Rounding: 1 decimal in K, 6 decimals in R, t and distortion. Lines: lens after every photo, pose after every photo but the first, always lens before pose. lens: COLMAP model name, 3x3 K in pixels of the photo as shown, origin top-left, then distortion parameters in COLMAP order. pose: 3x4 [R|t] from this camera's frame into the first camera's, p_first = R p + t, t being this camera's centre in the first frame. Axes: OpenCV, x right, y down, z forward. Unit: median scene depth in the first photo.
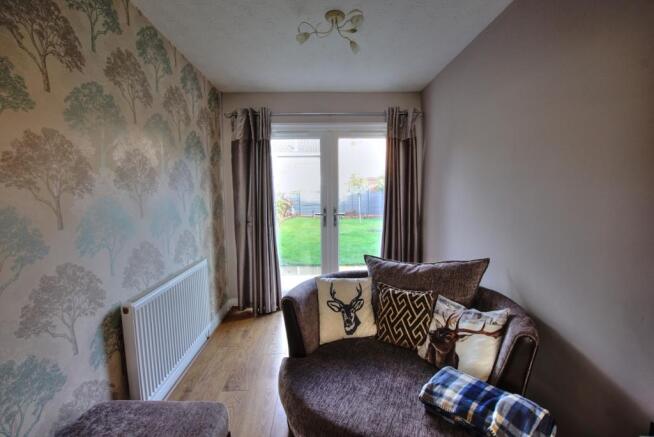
lens RADIAL K [[288.1, 0, 322.9], [0, 288.1, 222.3], [0, 0, 1]] dist [-0.030831, 0.000409]
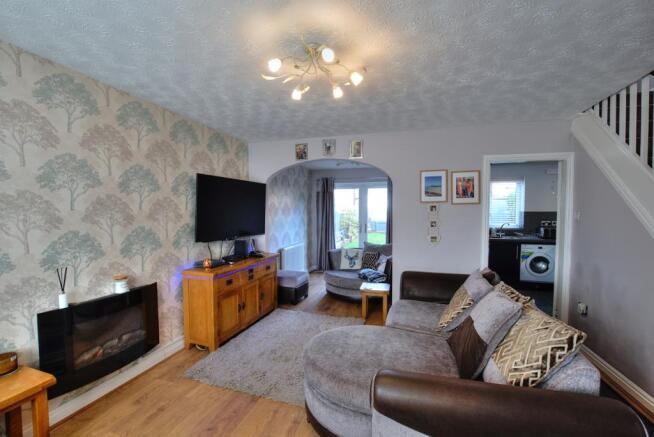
lens RADIAL K [[288.1, 0, 322.9], [0, 288.1, 222.3], [0, 0, 1]] dist [-0.030831, 0.000409]
pose [[0.951040, 0.018708, -0.308502, 0.419082], [-0.038281, 0.997610, -0.057517, 0.075016], [0.306689, 0.066510, 0.949483, -1.084266]]
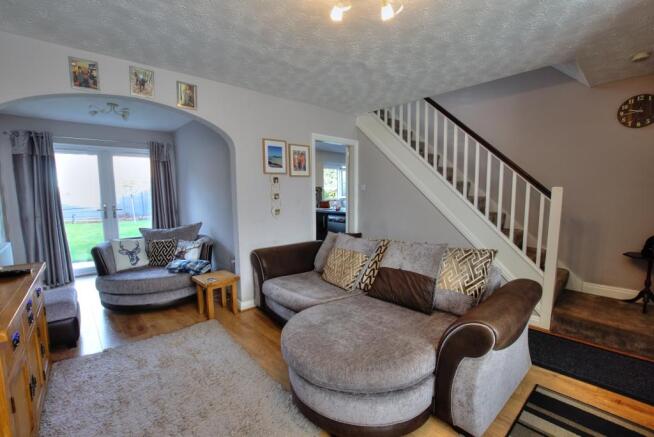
lens RADIAL K [[288.1, 0, 322.9], [0, 288.1, 222.3], [0, 0, 1]] dist [-0.030831, 0.000409]
pose [[0.754092, -0.068433, 0.653193, -0.111144], [0.071102, 0.997218, 0.022391, 0.087228], [-0.652908, 0.029558, 0.756860, -0.819883]]
